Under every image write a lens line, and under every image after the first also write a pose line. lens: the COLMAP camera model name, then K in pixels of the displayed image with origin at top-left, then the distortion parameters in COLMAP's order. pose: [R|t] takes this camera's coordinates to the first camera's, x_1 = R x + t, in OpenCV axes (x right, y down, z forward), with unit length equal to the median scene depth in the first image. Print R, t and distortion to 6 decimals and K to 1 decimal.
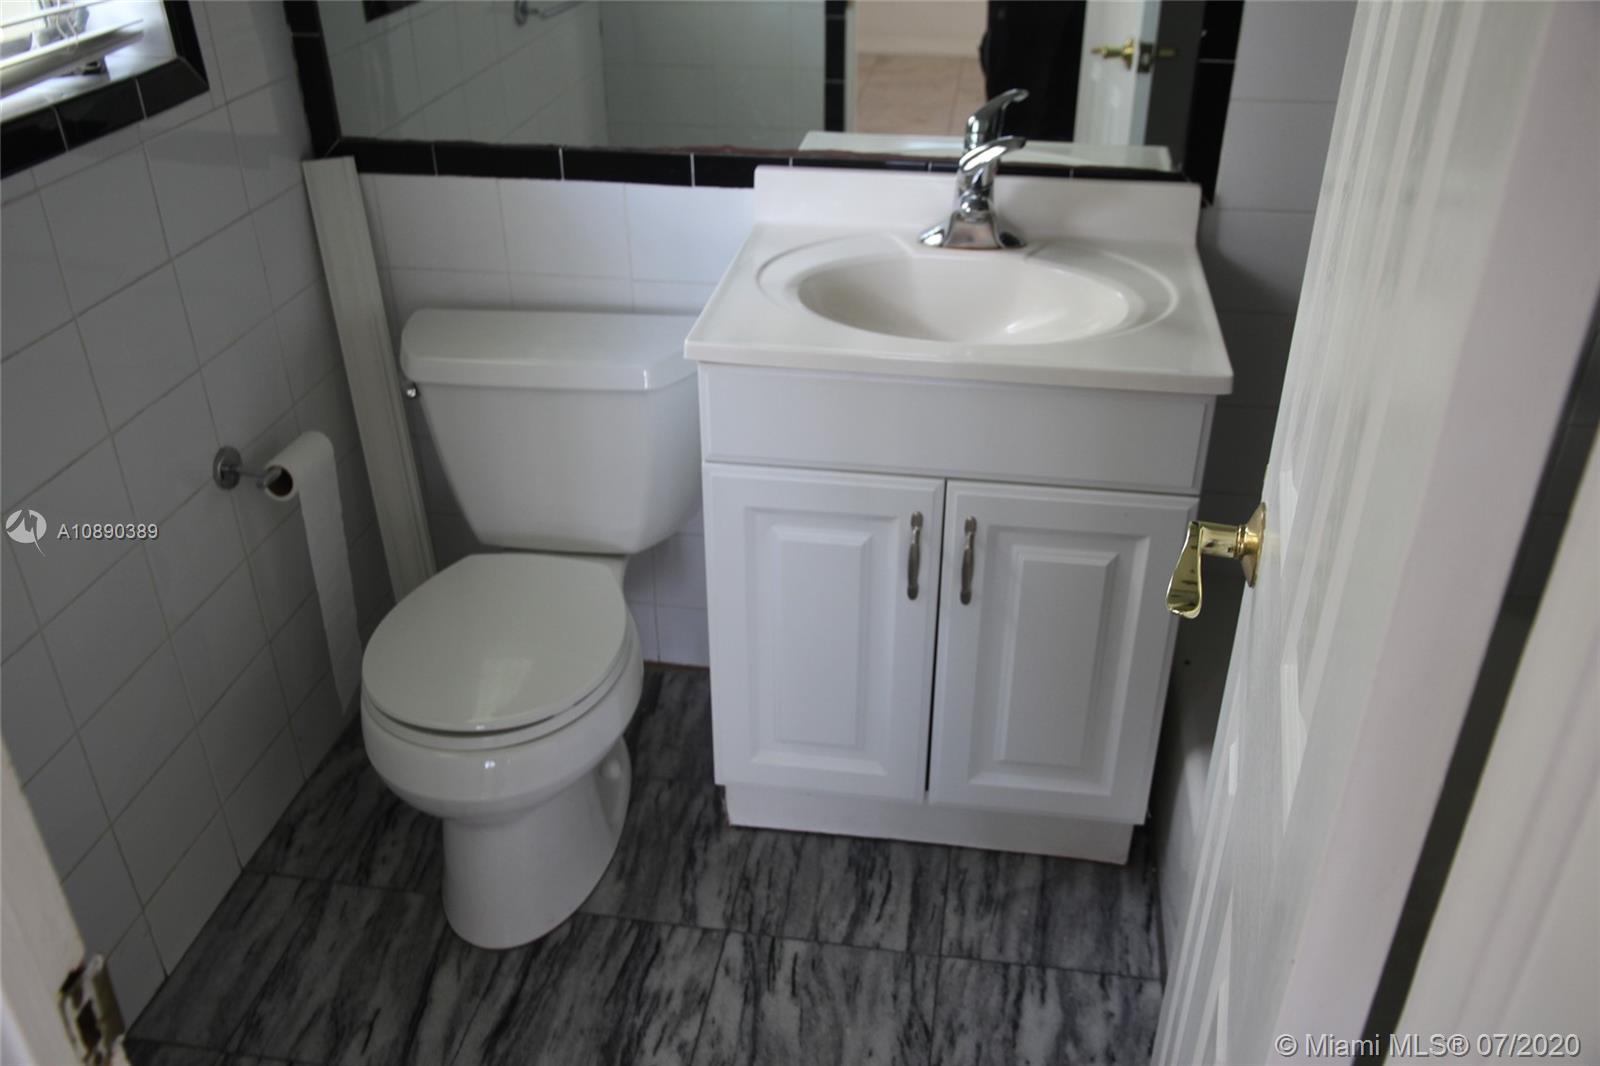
lens RADIAL K [[1353.4, 0, 800.9], [0, 1353.4, 536.8], [0, 0, 1]] dist [-0.058342, 0.132203]
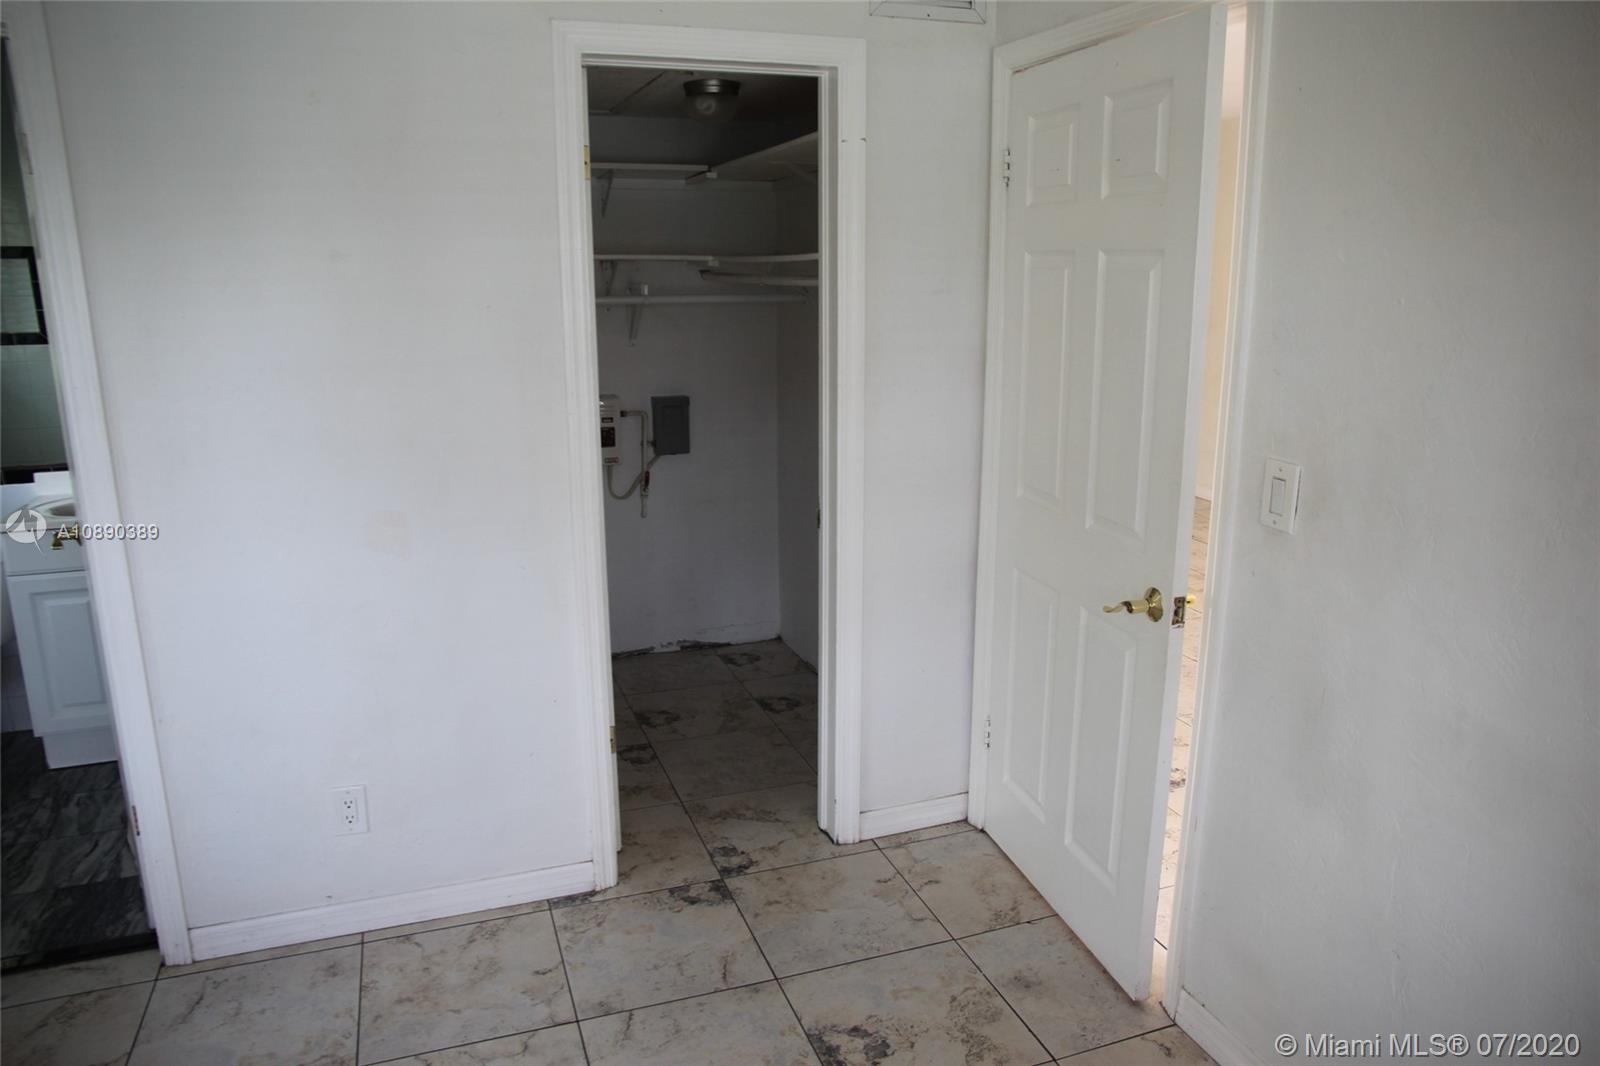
lens RADIAL K [[1103.6, 0, 804.7], [0, 1103.6, 537.7], [0, 0, 1]] dist [-0.124158, 0.086967]
pose [[0.871811, -0.112993, 0.476631, 0.255568], [0.251415, 0.938307, -0.237425, 0.628828], [-0.420399, 0.326823, 0.846435, -1.122684]]
